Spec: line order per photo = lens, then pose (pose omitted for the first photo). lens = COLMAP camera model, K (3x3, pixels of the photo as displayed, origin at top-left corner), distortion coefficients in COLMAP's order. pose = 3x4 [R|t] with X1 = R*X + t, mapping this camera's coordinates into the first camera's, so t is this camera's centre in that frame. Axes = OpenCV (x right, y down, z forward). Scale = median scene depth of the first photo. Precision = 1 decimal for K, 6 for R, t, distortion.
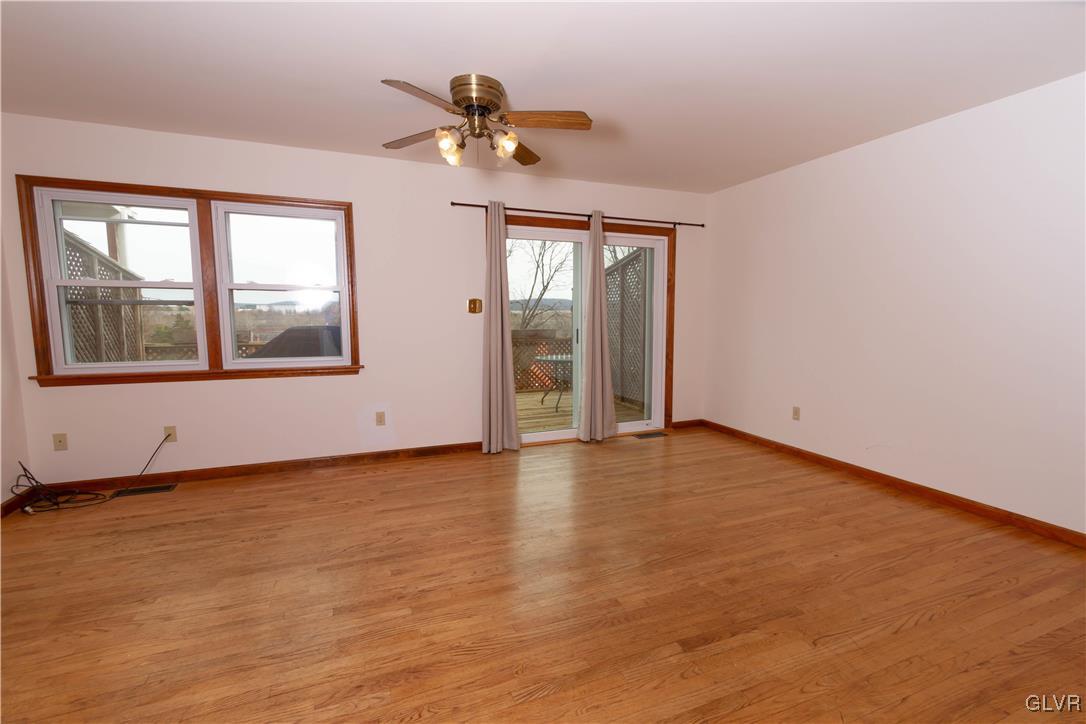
lens RADIAL K [[505.0, 0, 566.1], [0, 505.0, 366.1], [0, 0, 1]] dist [0.000990, -0.000075]
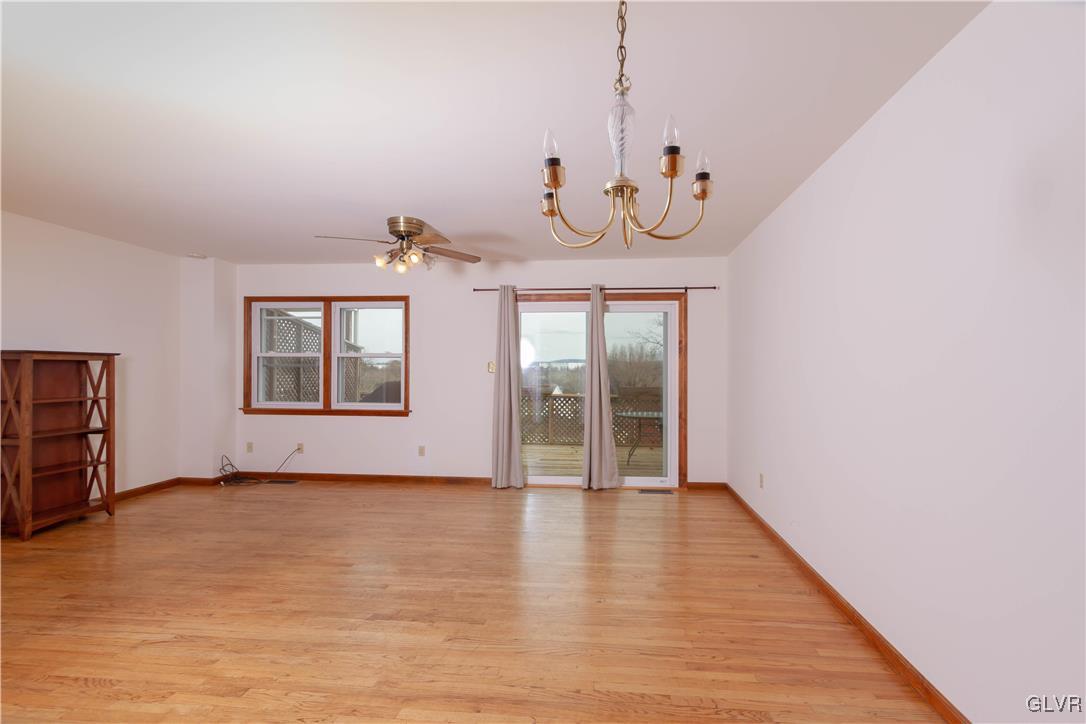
lens RADIAL K [[505.0, 0, 566.1], [0, 505.0, 366.1], [0, 0, 1]] dist [0.000990, -0.000075]
pose [[0.880949, -0.001310, -0.473209, 0.730596], [-0.051639, 0.993758, -0.098883, -0.008775], [0.470385, 0.111547, 0.875383, -0.019173]]
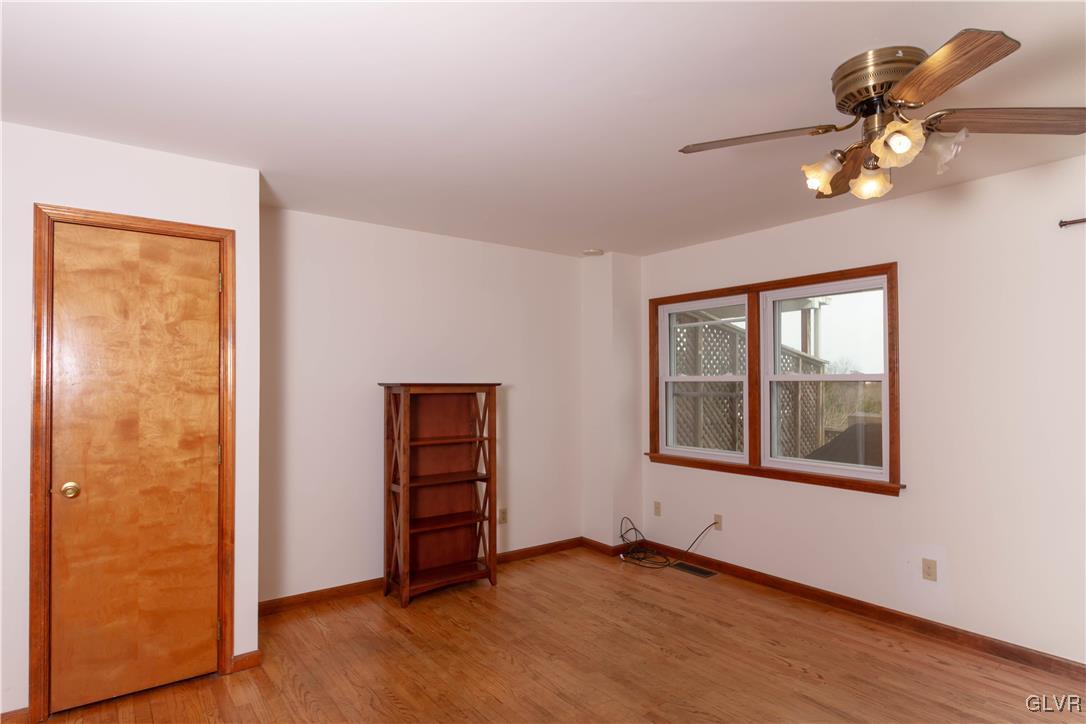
lens RADIAL K [[598.3, 0, 559.9], [0, 598.3, 377.8], [0, 0, 1]] dist [0.000129, -0.001192]
pose [[0.246628, -0.013297, -0.969019, 0.338722], [-0.098103, 0.994427, -0.038614, -0.083762], [0.964132, 0.104587, 0.243949, 0.380212]]
